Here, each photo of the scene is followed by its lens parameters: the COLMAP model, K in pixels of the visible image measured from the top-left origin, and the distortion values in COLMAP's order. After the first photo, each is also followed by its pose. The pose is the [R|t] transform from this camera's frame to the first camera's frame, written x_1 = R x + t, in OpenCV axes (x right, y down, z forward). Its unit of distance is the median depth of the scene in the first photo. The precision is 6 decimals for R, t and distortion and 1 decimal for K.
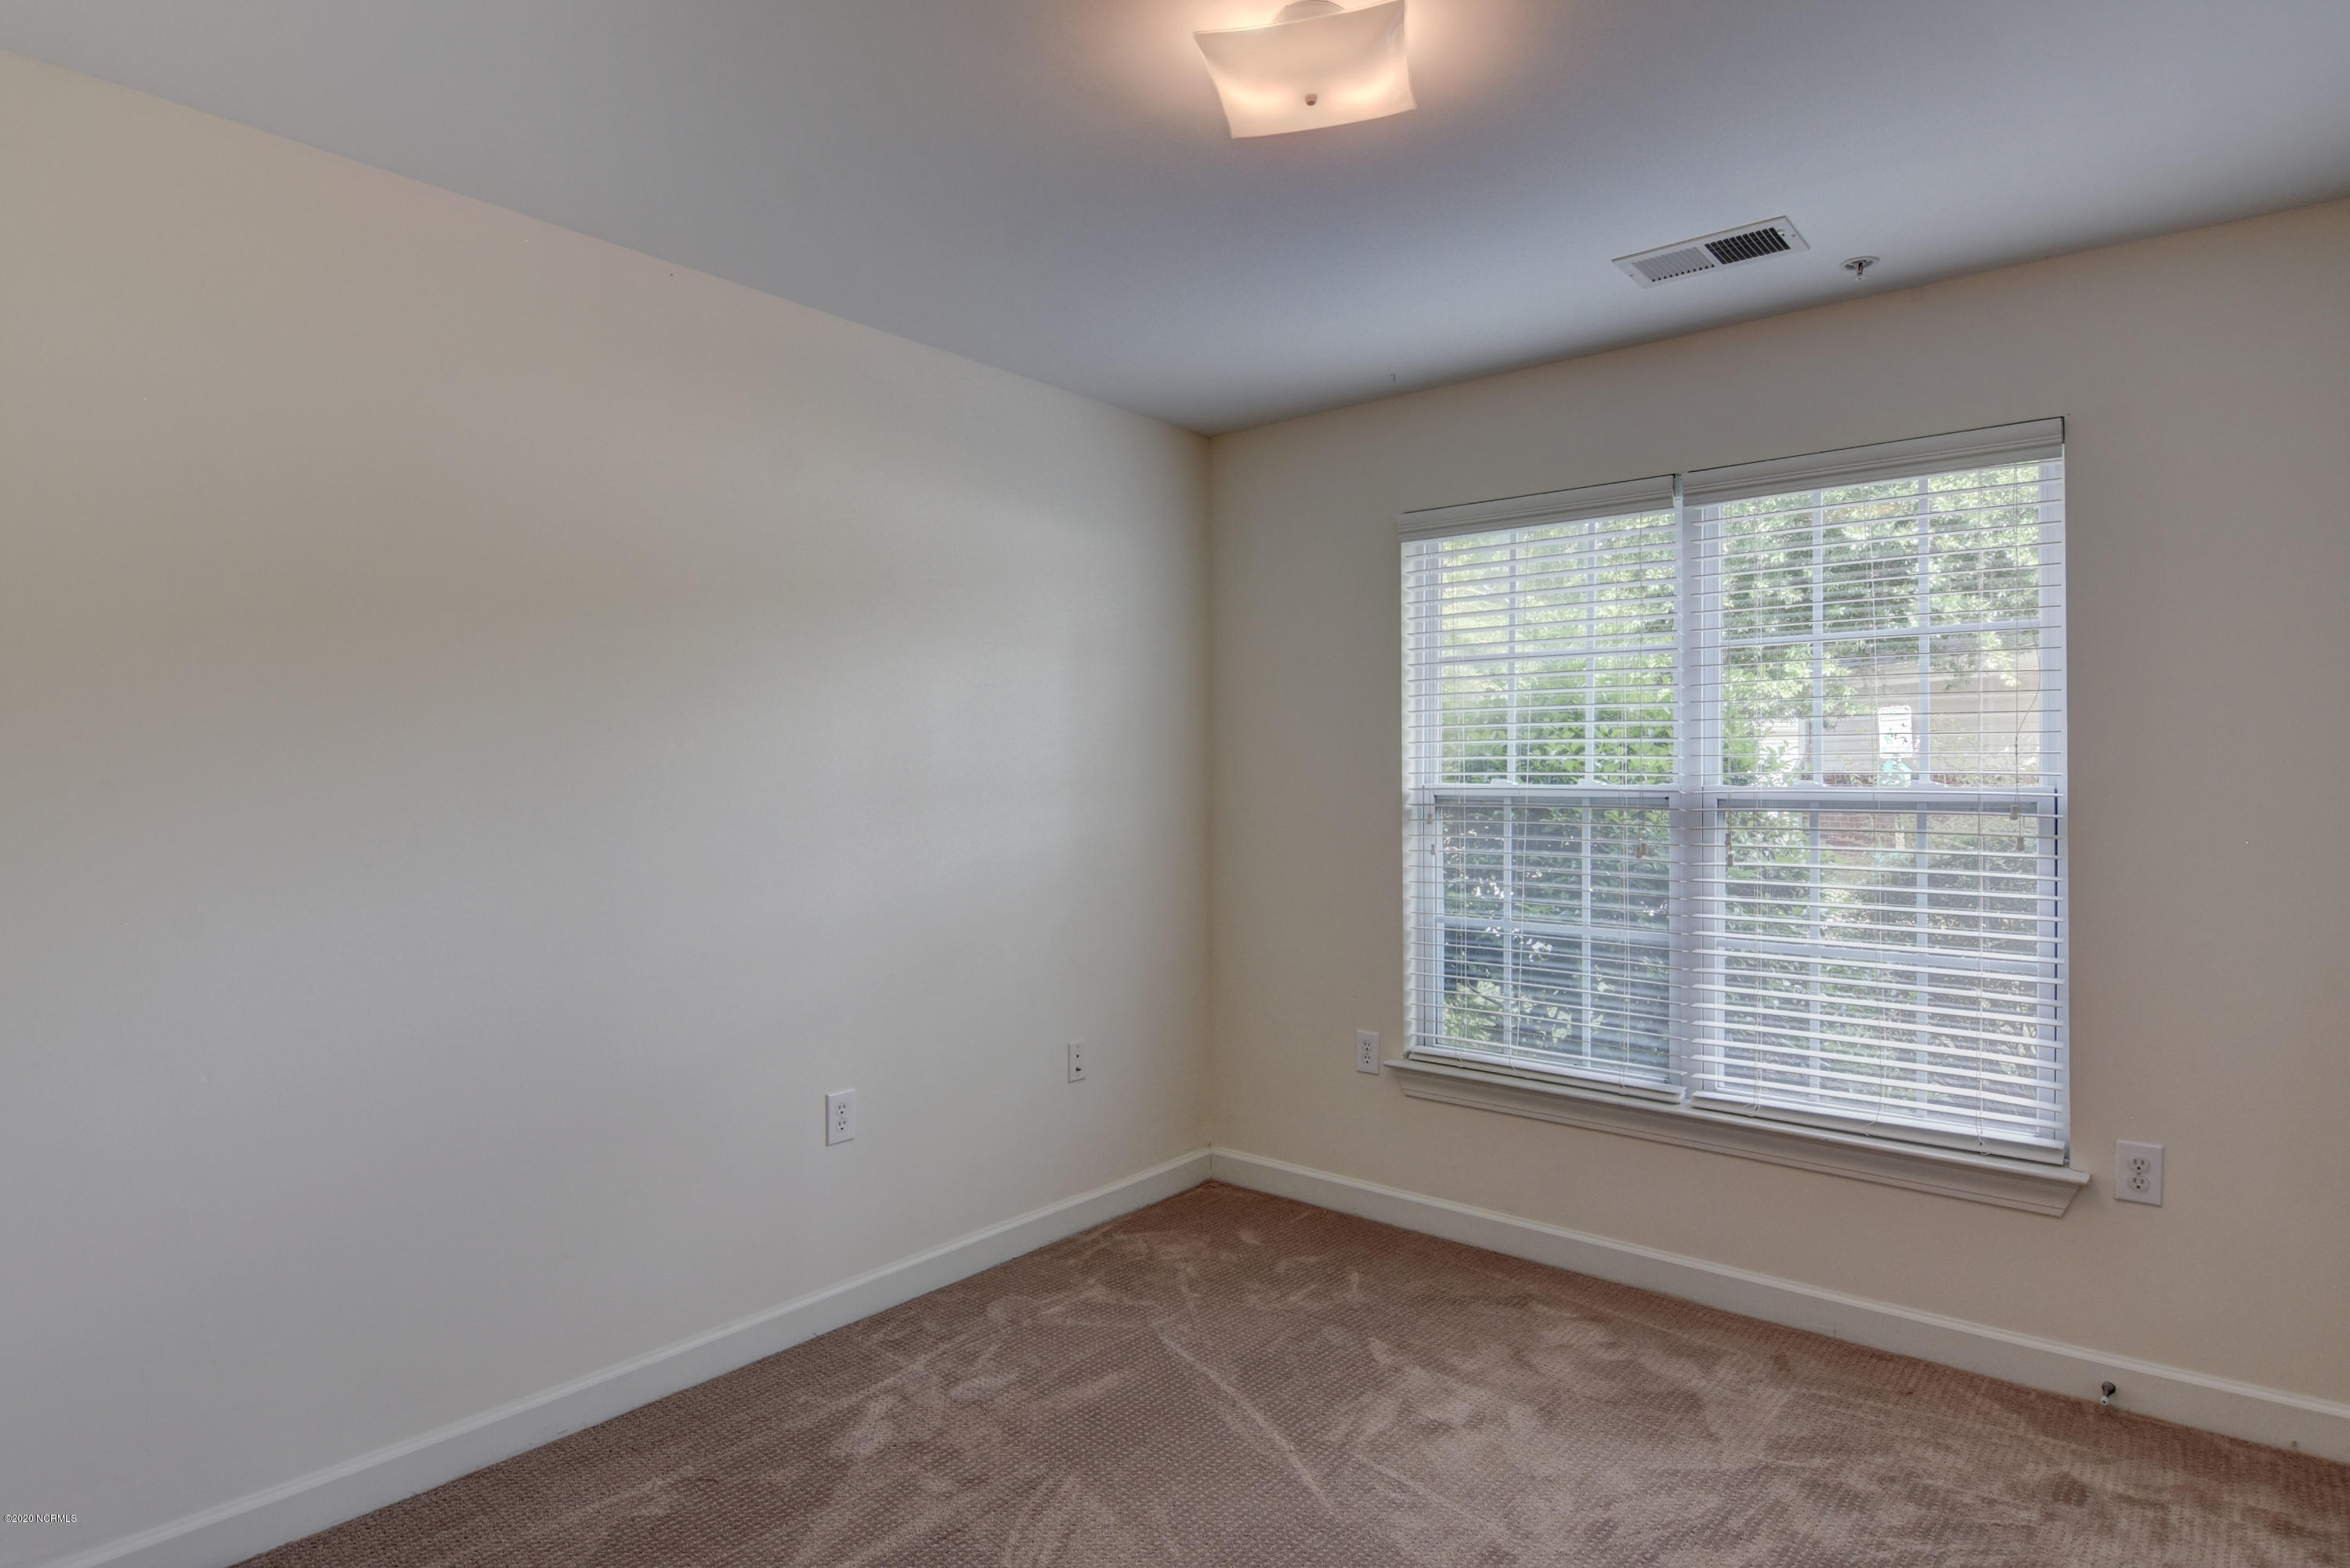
lens RADIAL K [[1237.9, 0, 1176.5], [0, 1237.9, 773.8], [0, 0, 1]] dist [0.004085, -0.019033]
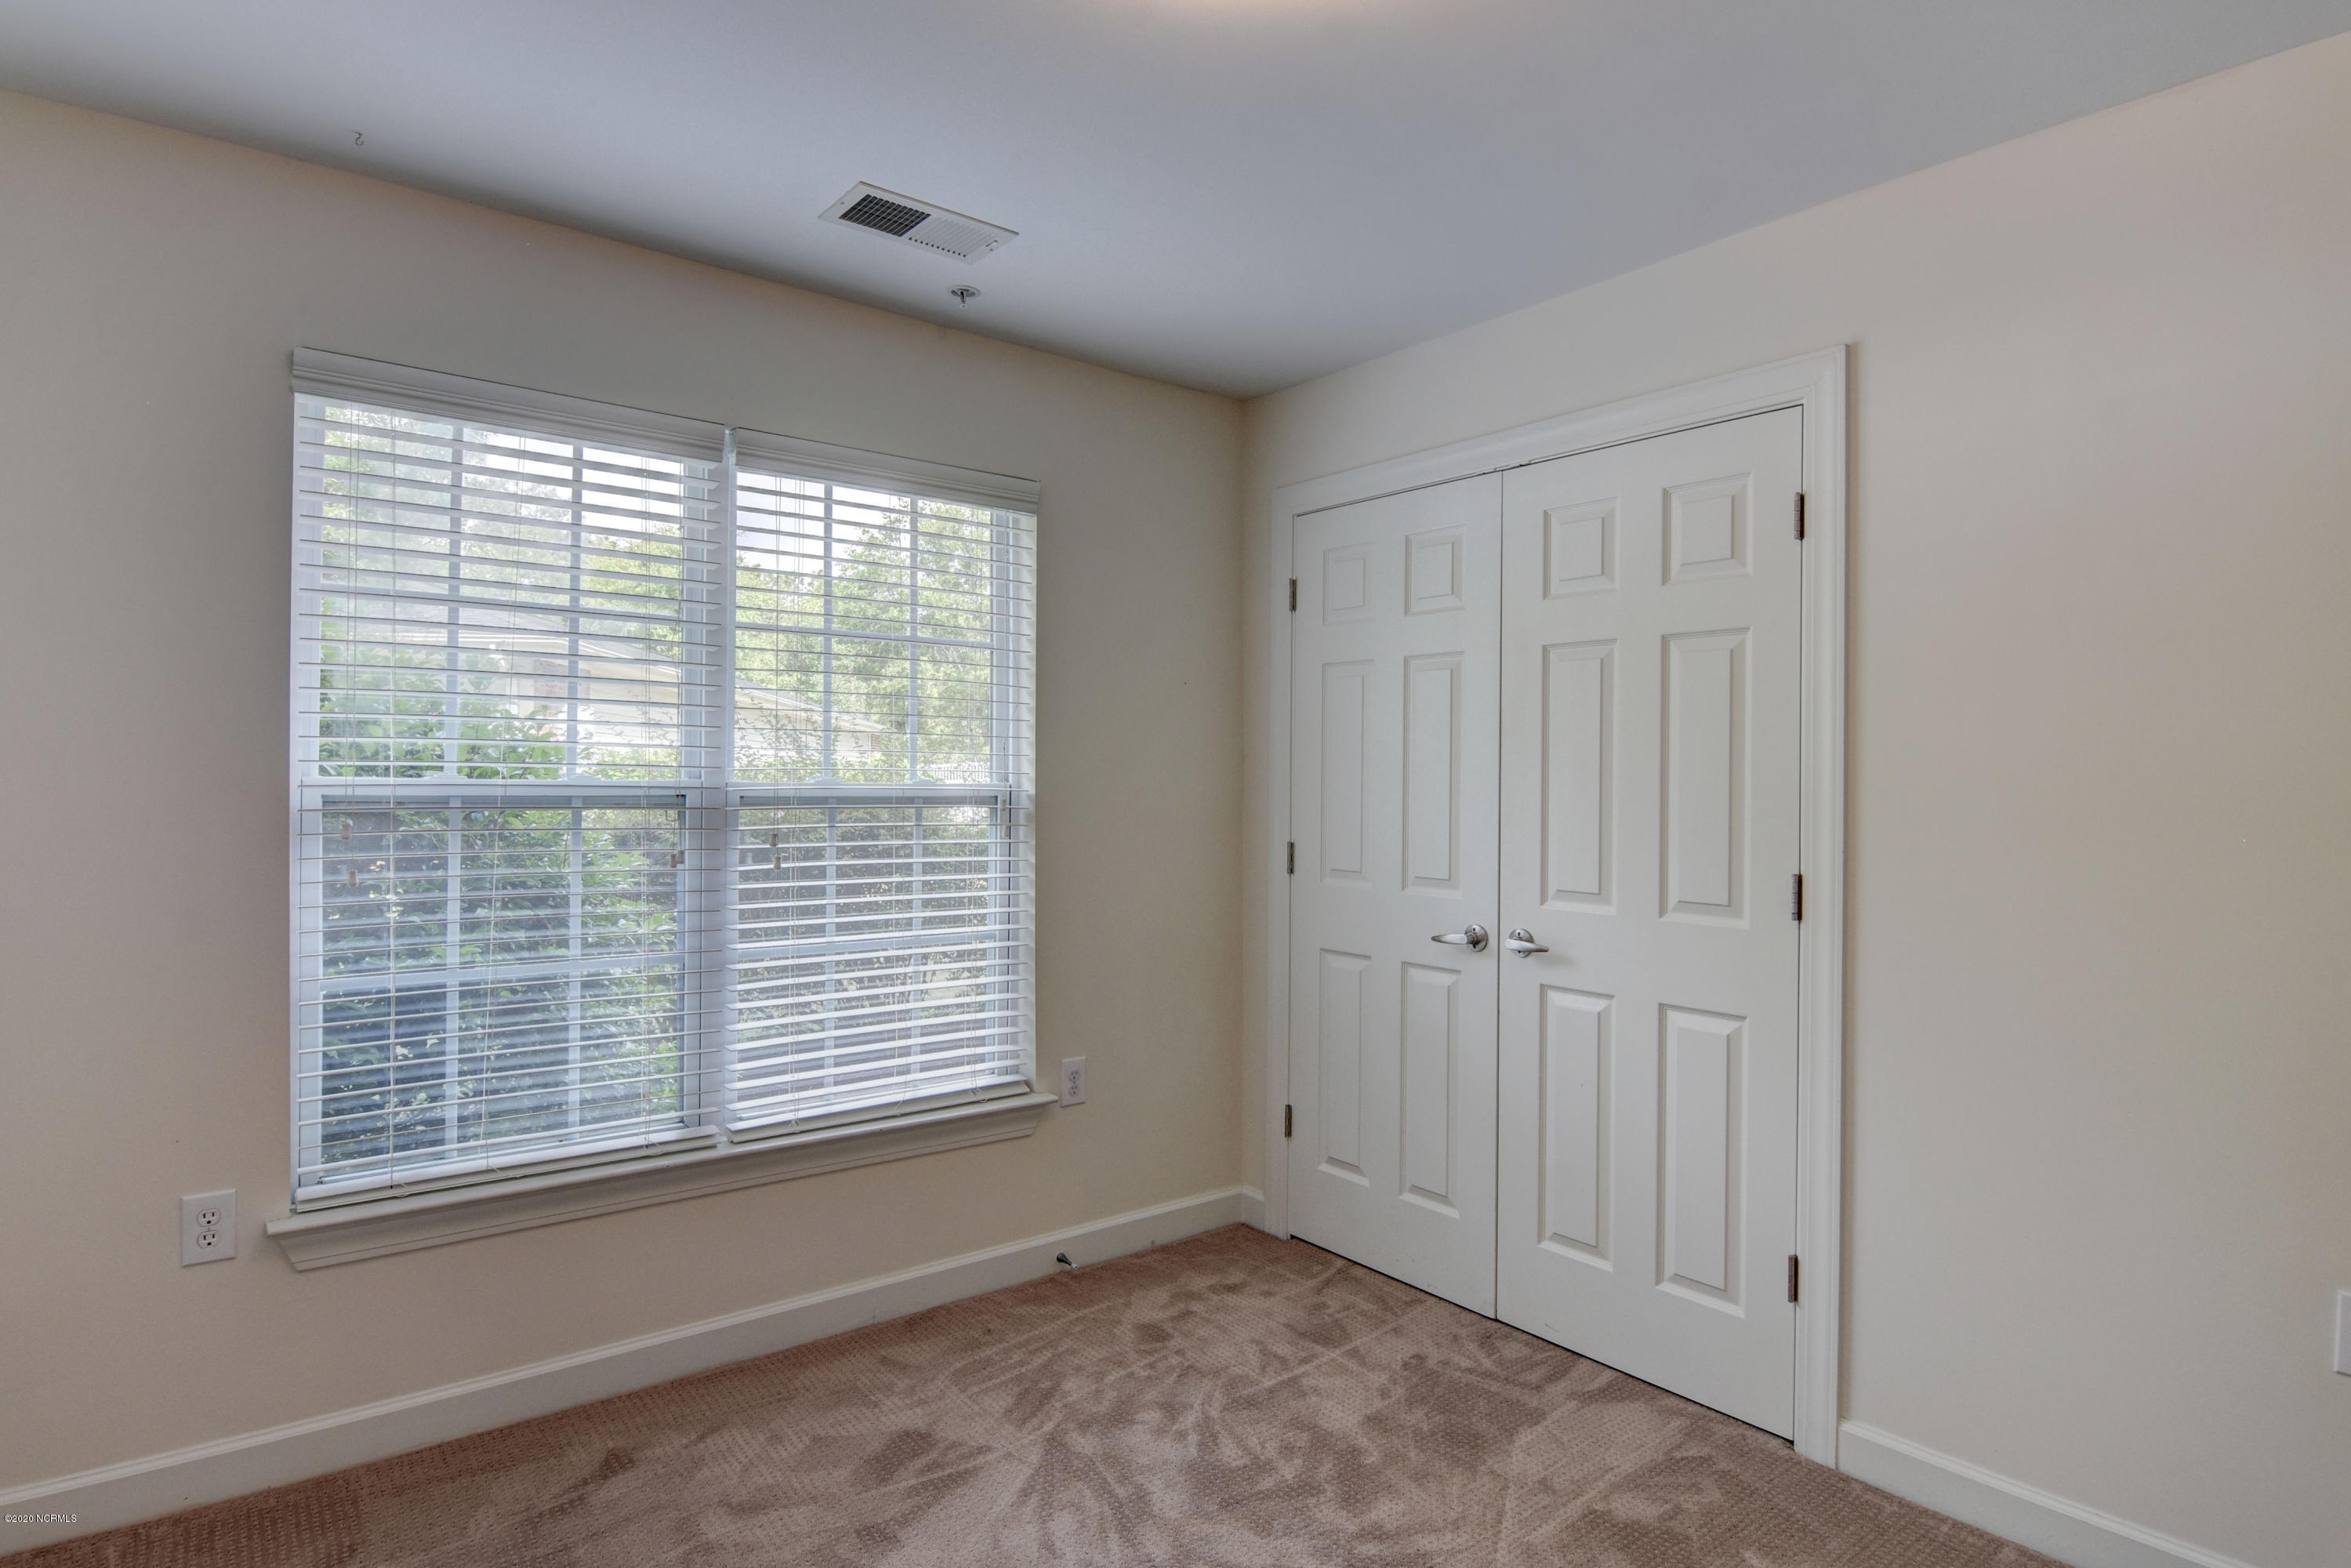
lens RADIAL K [[1238.6, 0, 1177.0], [0, 1238.6, 773.8], [0, 0, 1]] dist [0.004085, -0.019033]
pose [[0.217780, 0.007207, 0.975971, -0.433507], [-0.013941, 0.999894, -0.004273, 0.003407], [-0.975898, -0.012675, 0.217857, 0.562822]]
